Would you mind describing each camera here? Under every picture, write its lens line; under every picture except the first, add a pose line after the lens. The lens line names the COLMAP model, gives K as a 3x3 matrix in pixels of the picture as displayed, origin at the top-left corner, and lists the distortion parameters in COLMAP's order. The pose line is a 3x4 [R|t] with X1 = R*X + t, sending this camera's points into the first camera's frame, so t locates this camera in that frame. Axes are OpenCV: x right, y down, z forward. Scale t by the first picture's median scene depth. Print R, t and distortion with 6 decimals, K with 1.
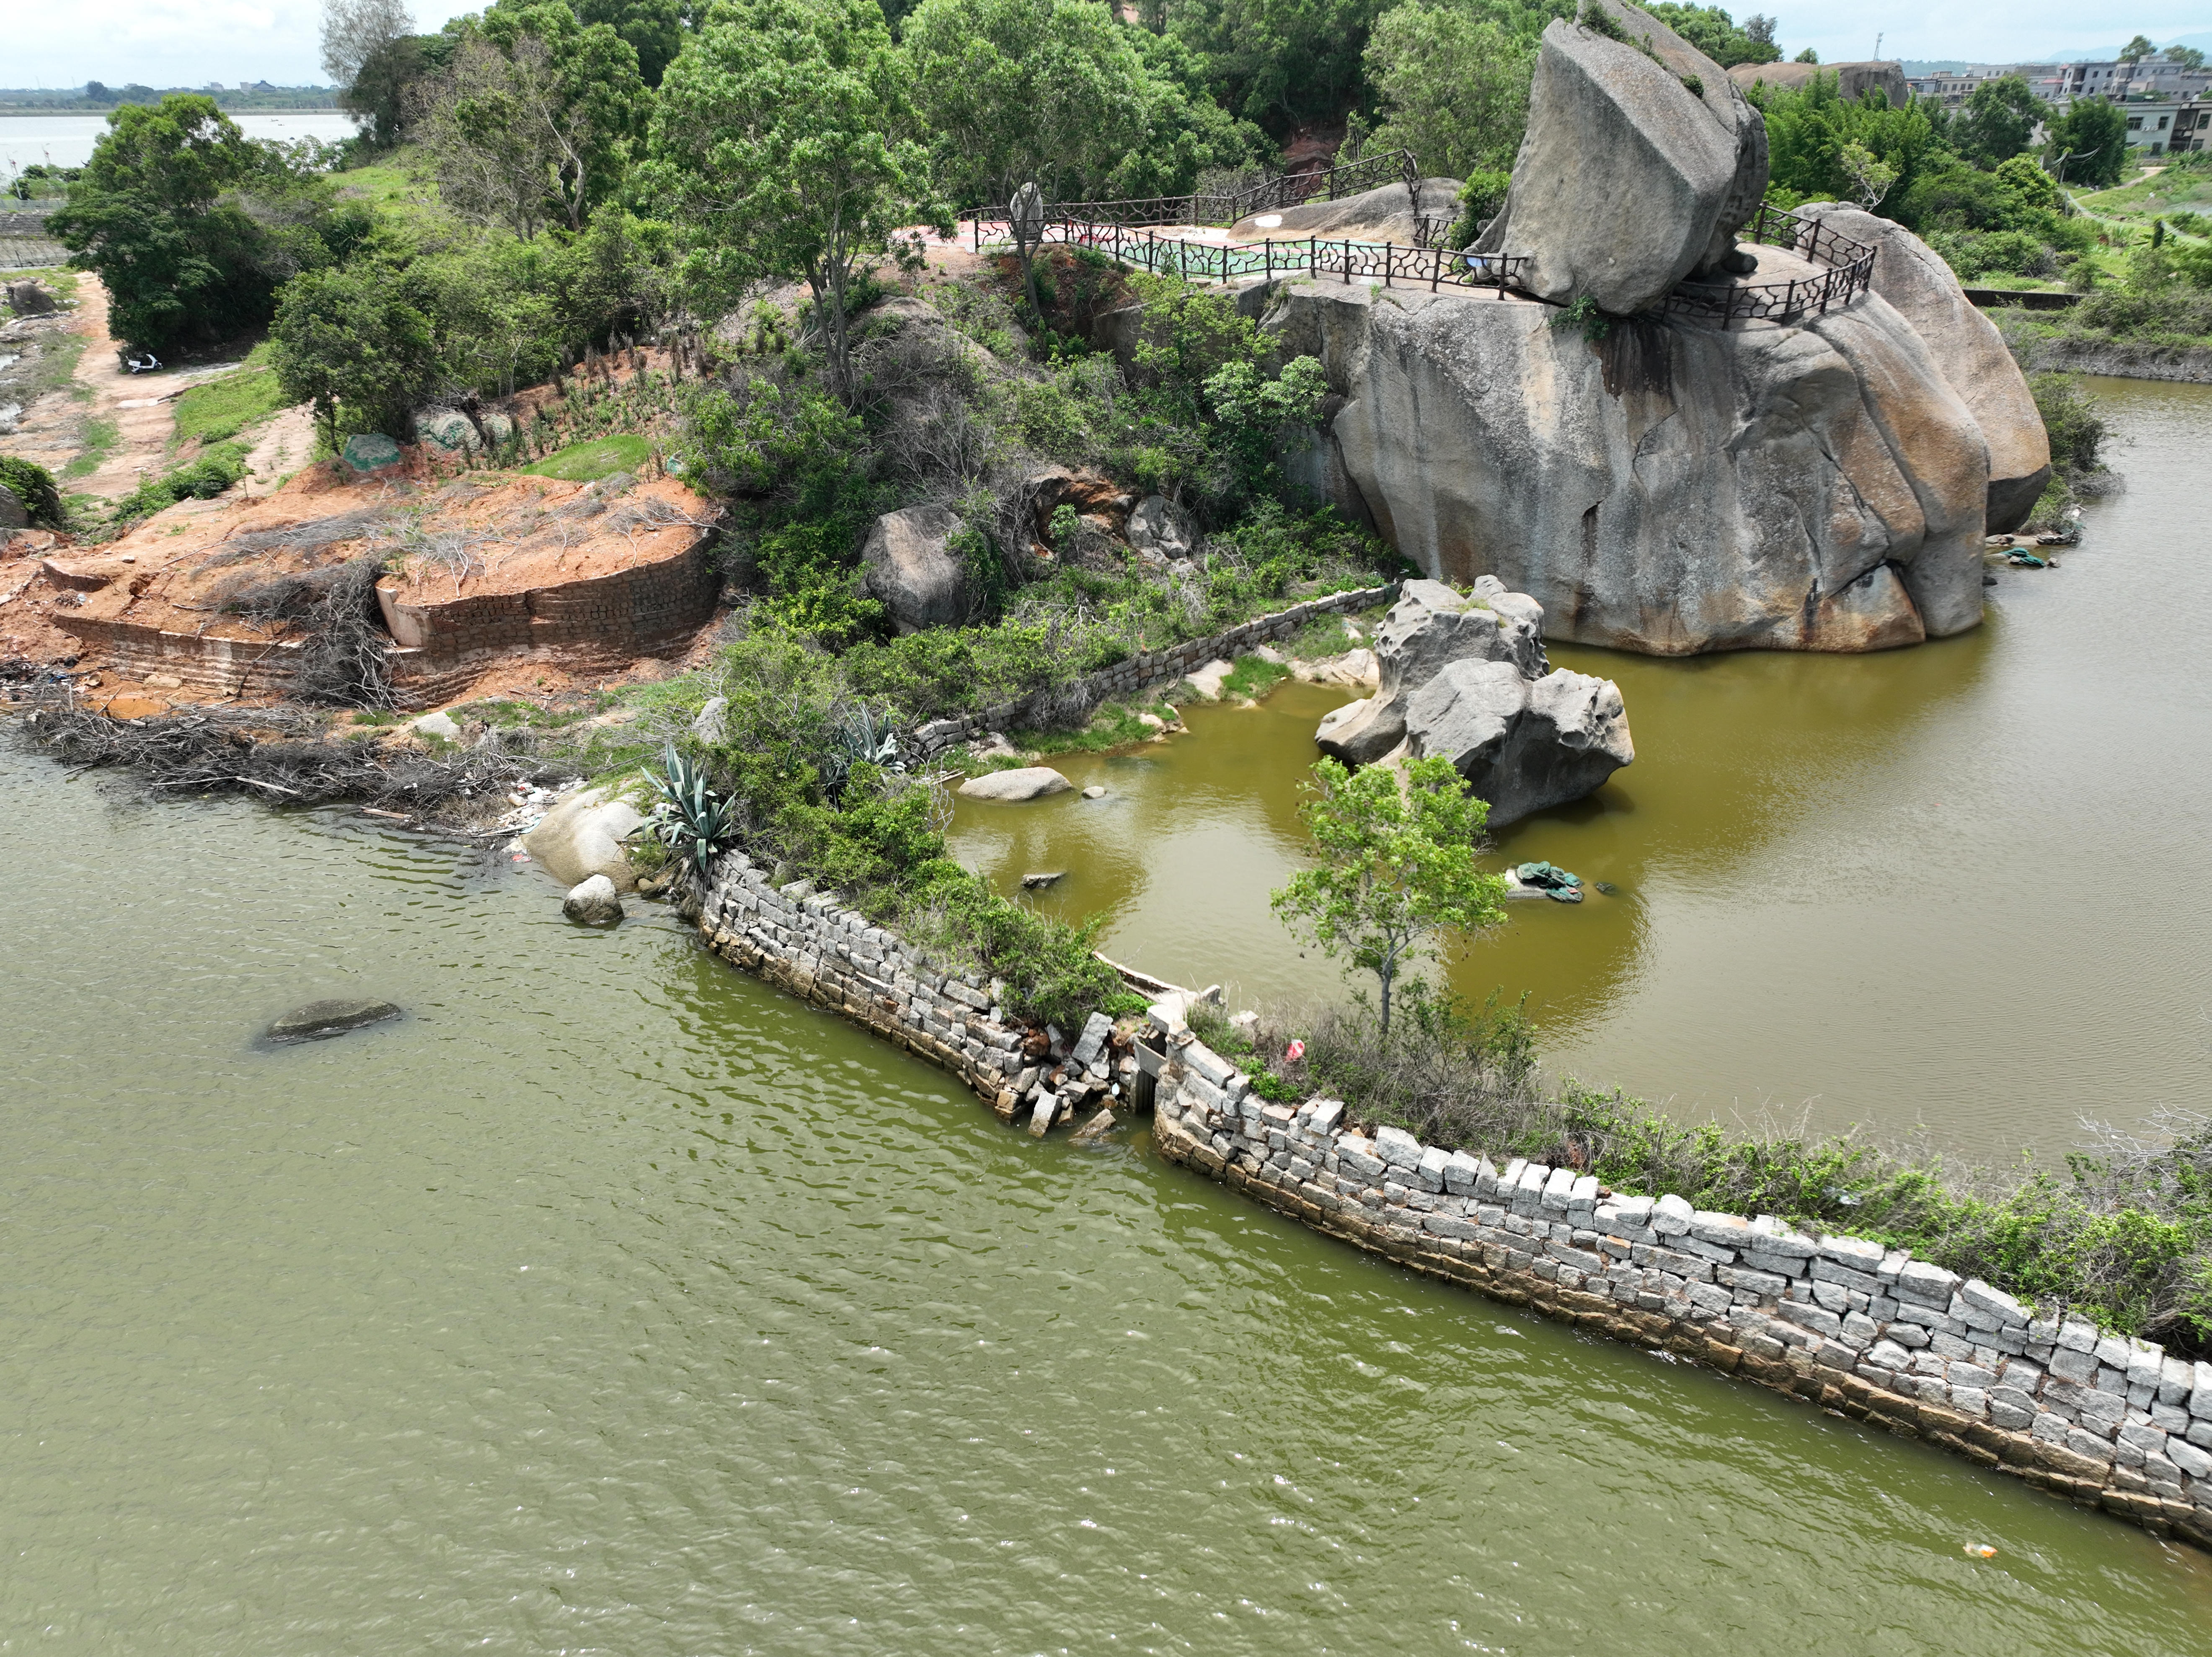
lens RADIAL K [[1555.4, 0, 1106.8], [0, 1555.4, 828.1], [0, 0, 1]] dist [-0.009962, 0.024948]
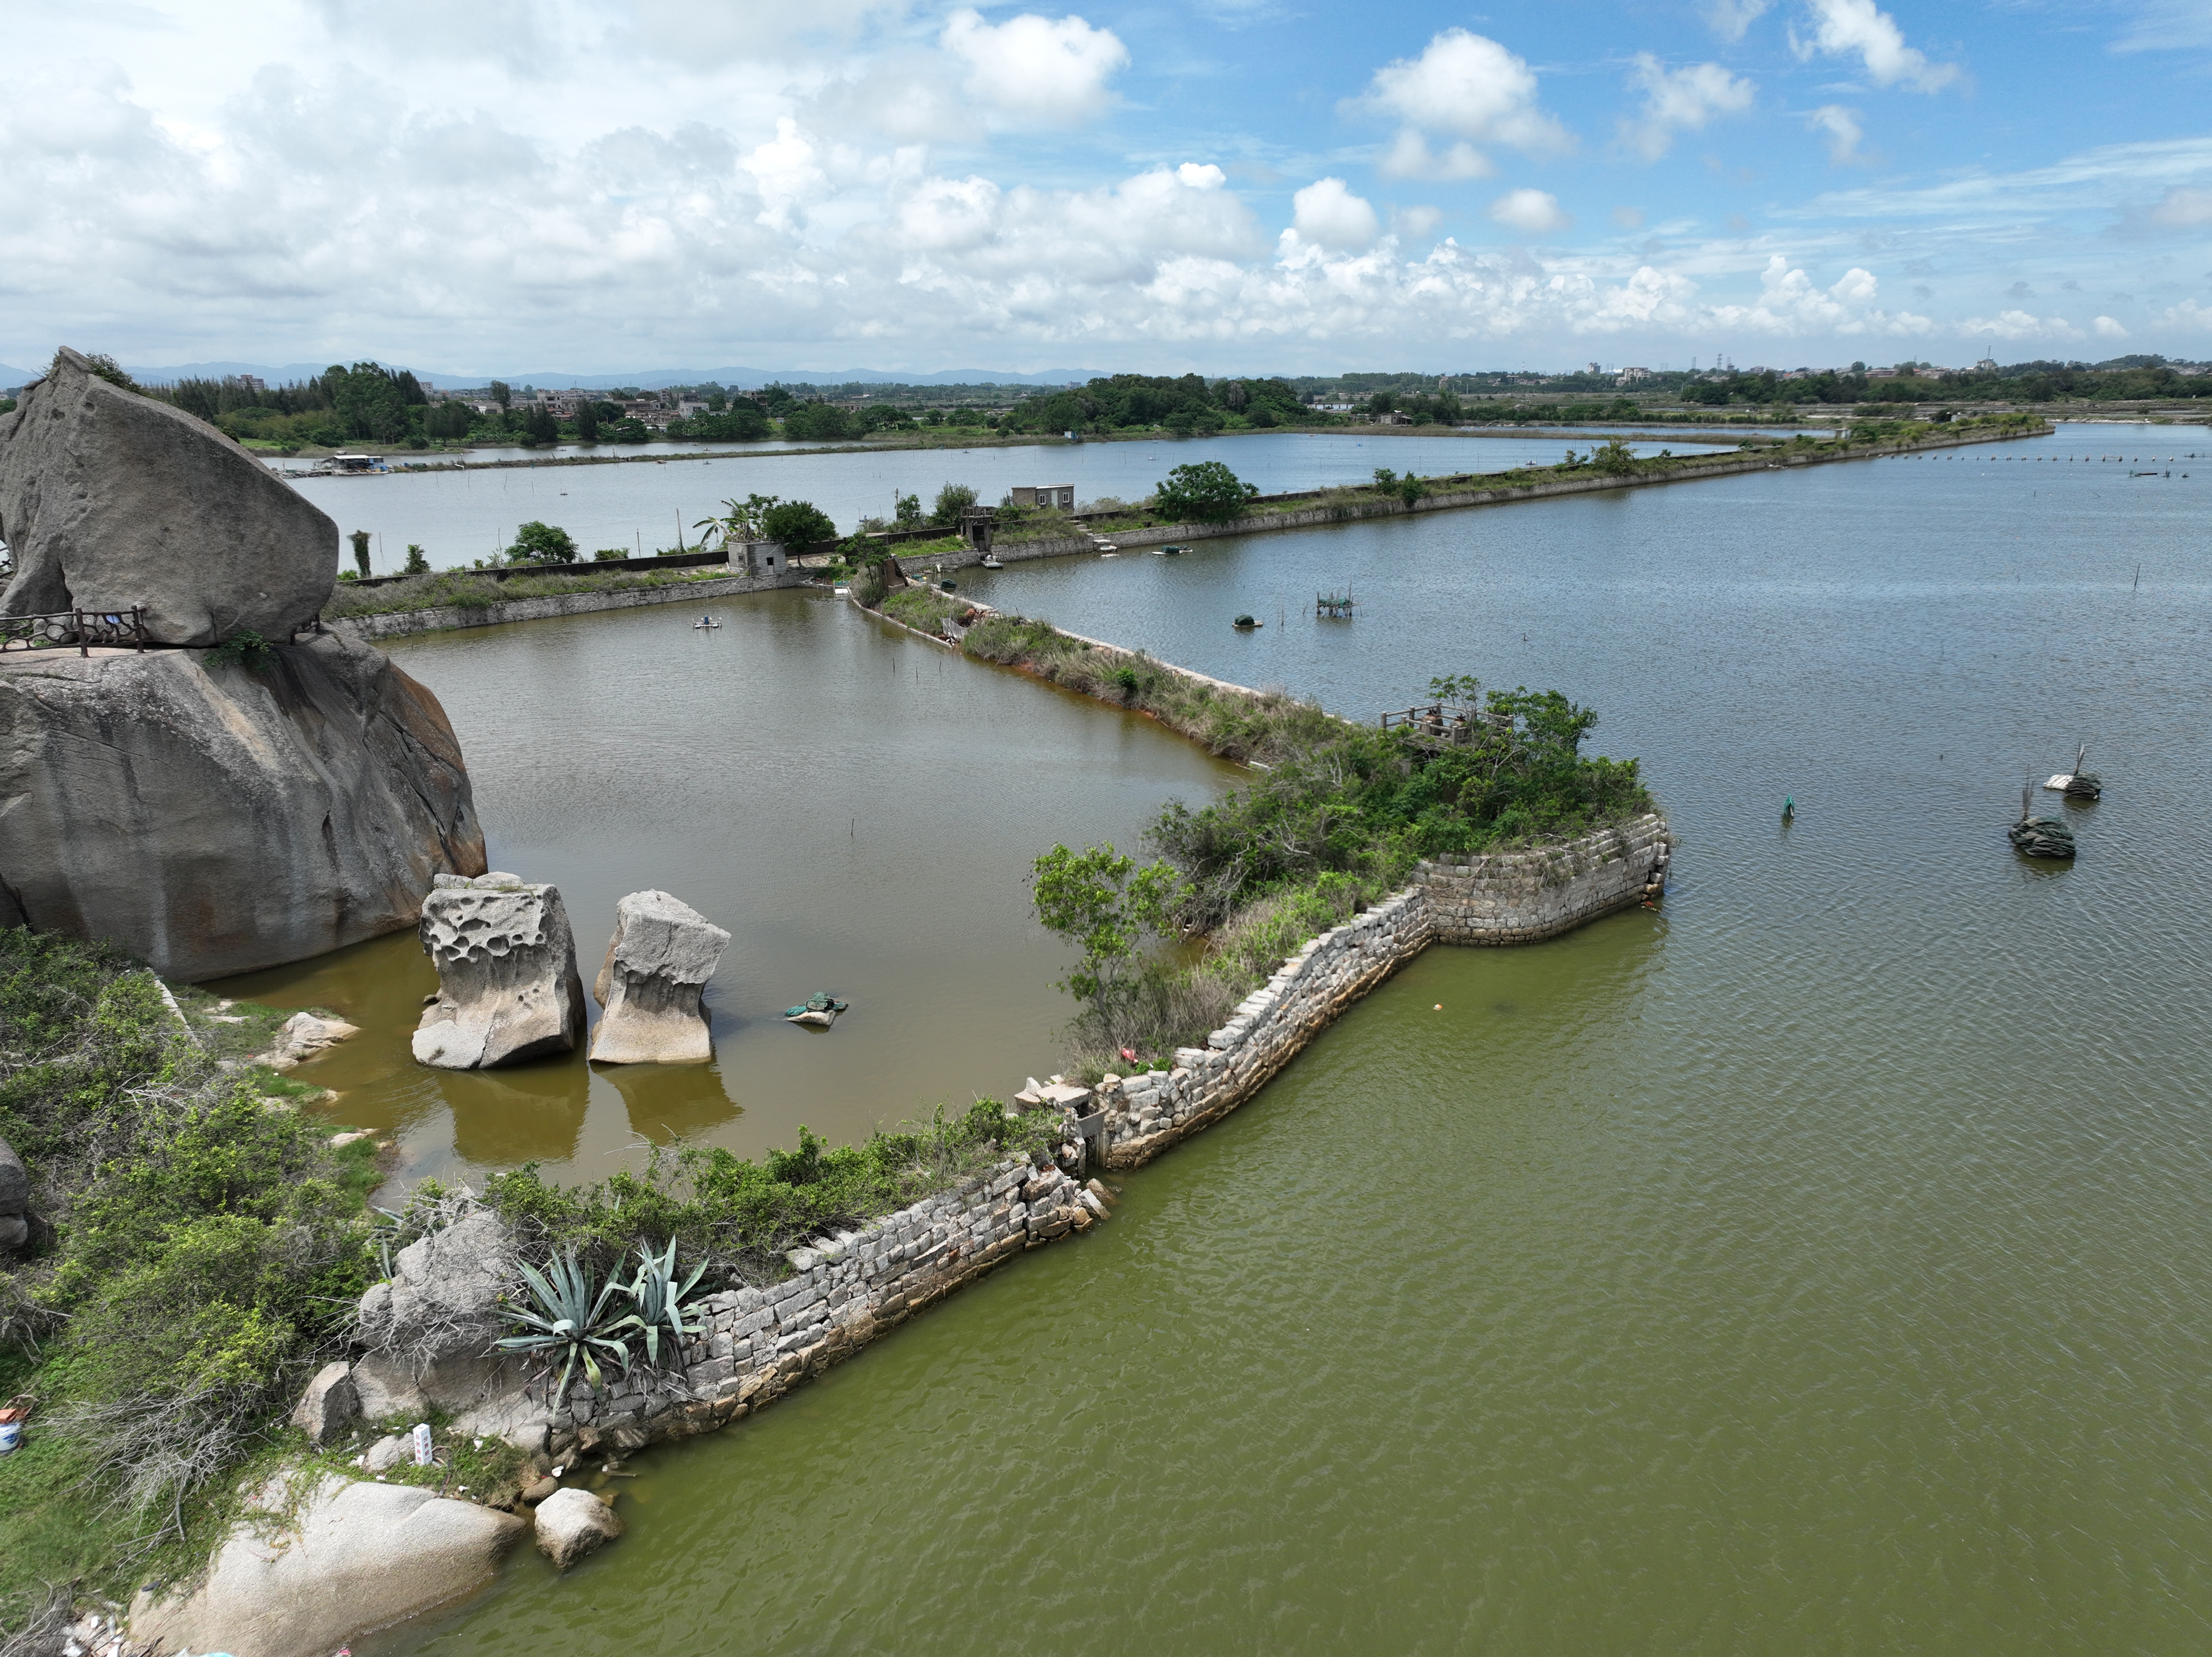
lens RADIAL K [[1555.4, 0, 1103.4], [0, 1555.4, 820.6], [0, 0, 1]] dist [-0.009962, 0.024948]
pose [[0.024658, -0.257801, 0.965883, -0.806326], [0.437456, 0.871545, 0.221453, -0.249015], [-0.898902, 0.417071, 0.134267, 0.476737]]
